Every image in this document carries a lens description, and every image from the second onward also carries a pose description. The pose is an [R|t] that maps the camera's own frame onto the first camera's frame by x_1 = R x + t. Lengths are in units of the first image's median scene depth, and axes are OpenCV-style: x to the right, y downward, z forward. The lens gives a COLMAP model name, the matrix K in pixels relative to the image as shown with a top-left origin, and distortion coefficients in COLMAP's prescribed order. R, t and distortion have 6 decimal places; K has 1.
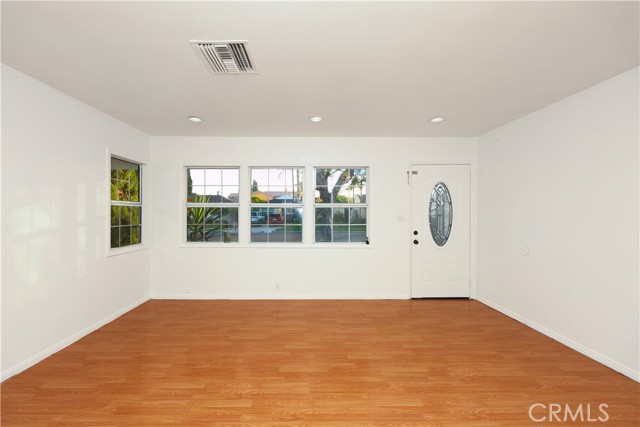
lens RADIAL K [[255.4, 0, 320.0], [0, 255.4, 213.5], [0, 0, 1]] dist [-0.000113, -0.000027]
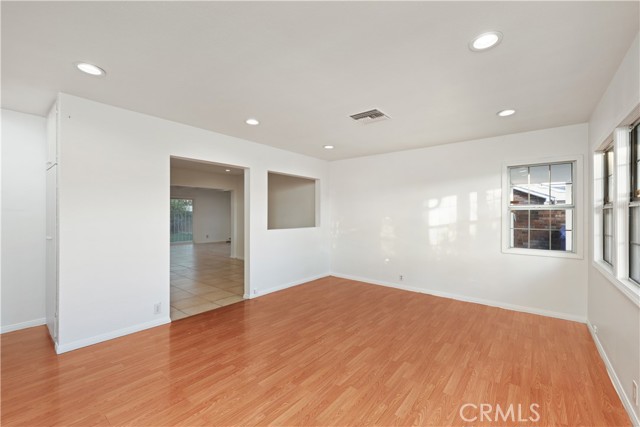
lens RADIAL K [[255.4, 0, 320.0], [0, 255.4, 213.5], [0, 0, 1]] dist [-0.000113, -0.000027]
pose [[-0.662016, -0.004598, -0.749476, 0.734859], [-0.011966, 0.999919, 0.004436, -0.009365], [0.749394, 0.011905, -0.662017, 1.329319]]
